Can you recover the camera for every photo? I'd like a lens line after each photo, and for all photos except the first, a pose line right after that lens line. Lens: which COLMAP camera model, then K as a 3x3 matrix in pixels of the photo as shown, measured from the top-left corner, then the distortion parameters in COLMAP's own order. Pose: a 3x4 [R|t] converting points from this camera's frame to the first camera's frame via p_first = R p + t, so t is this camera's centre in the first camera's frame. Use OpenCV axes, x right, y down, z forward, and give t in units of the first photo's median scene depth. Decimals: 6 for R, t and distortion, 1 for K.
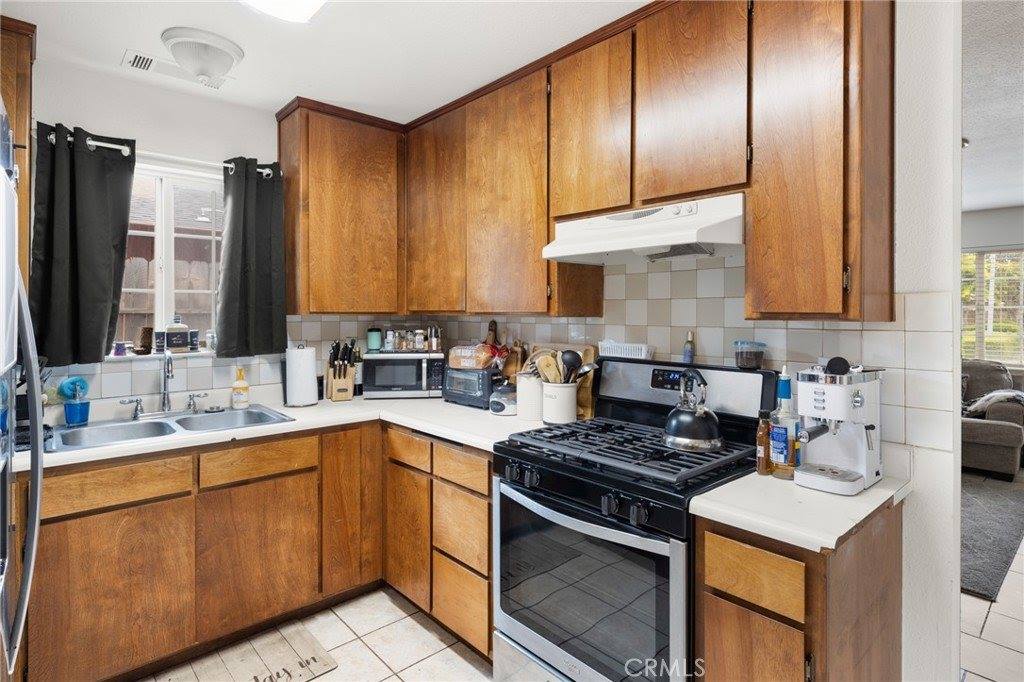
lens RADIAL K [[533.7, 0, 513.8], [0, 533.7, 313.9], [0, 0, 1]] dist [-0.000092, 0.000289]
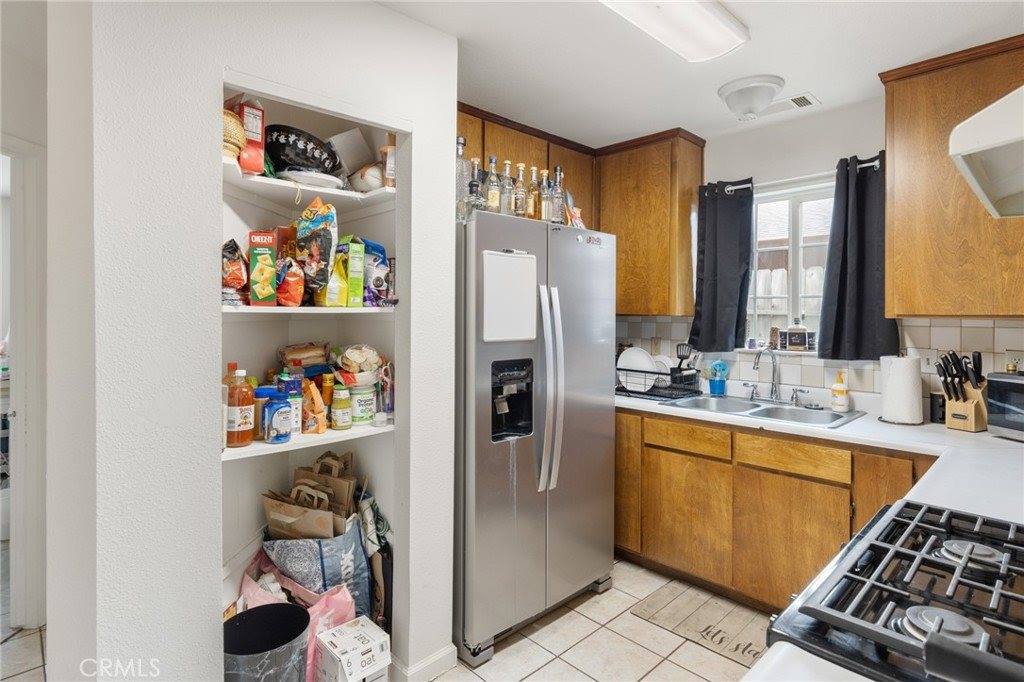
lens RADIAL K [[533.7, 0, 514.9], [0, 533.7, 313.2], [0, 0, 1]] dist [-0.000092, 0.000289]
pose [[0.032273, -0.000750, -0.999479, 0.488889], [-0.005216, 0.999986, -0.000919, -0.002064], [0.999465, 0.005243, 0.032269, 0.378924]]
